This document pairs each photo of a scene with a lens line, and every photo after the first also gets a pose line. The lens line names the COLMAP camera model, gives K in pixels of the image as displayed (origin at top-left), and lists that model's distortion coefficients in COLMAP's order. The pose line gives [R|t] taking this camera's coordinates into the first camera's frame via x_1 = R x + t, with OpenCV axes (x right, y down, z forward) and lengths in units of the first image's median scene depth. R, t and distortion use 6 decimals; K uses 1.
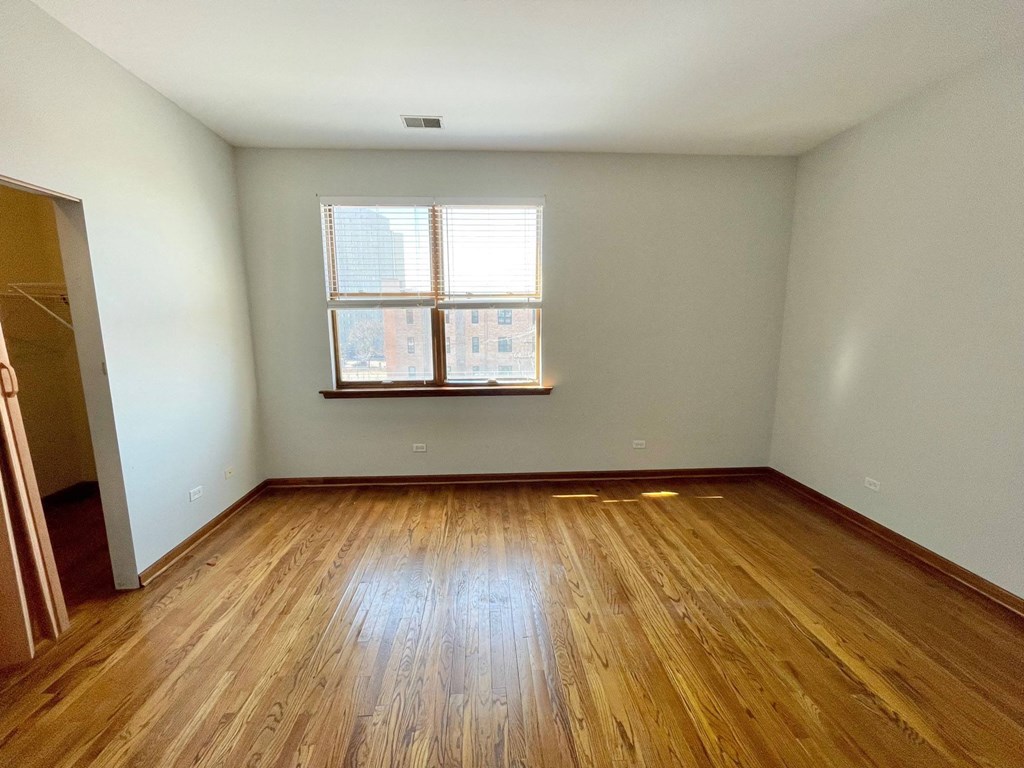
lens RADIAL K [[412.2, 0, 505.5], [0, 412.2, 385.3], [0, 0, 1]] dist [-0.001322, -0.000379]
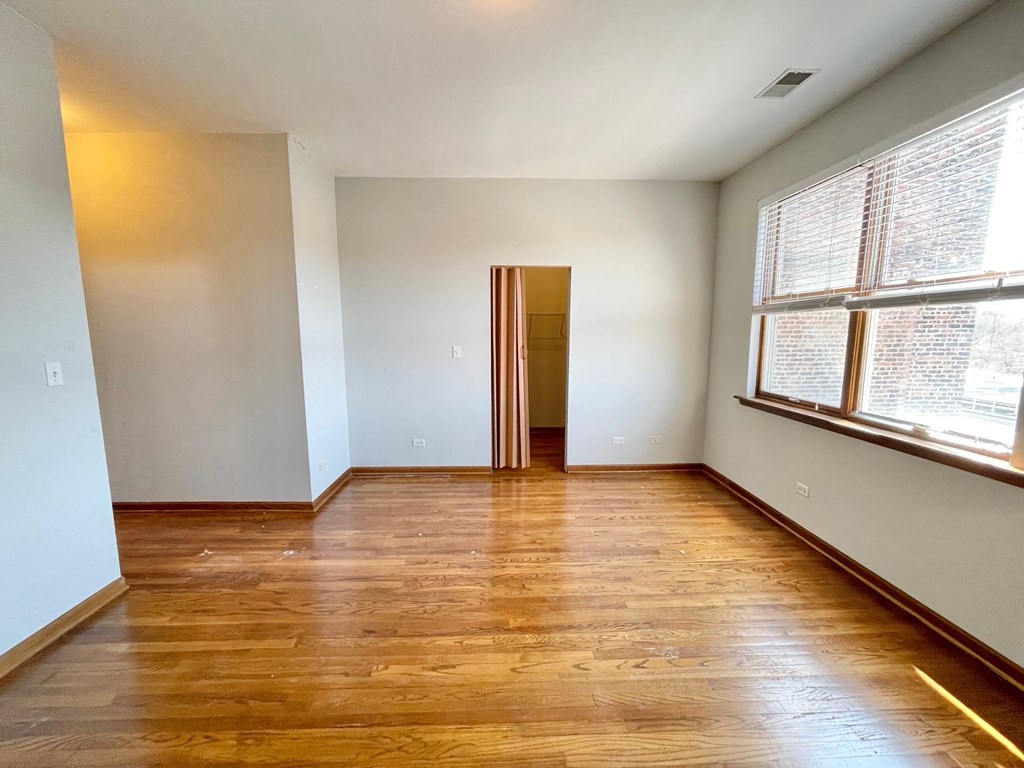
lens RADIAL K [[412.2, 0, 505.5], [0, 412.2, 385.3], [0, 0, 1]] dist [-0.001322, -0.000379]
pose [[-0.022761, 0.138949, -0.990038, 0.604315], [-0.151884, 0.978319, 0.140796, -0.071305], [0.988136, 0.153576, -0.001163, 0.463840]]
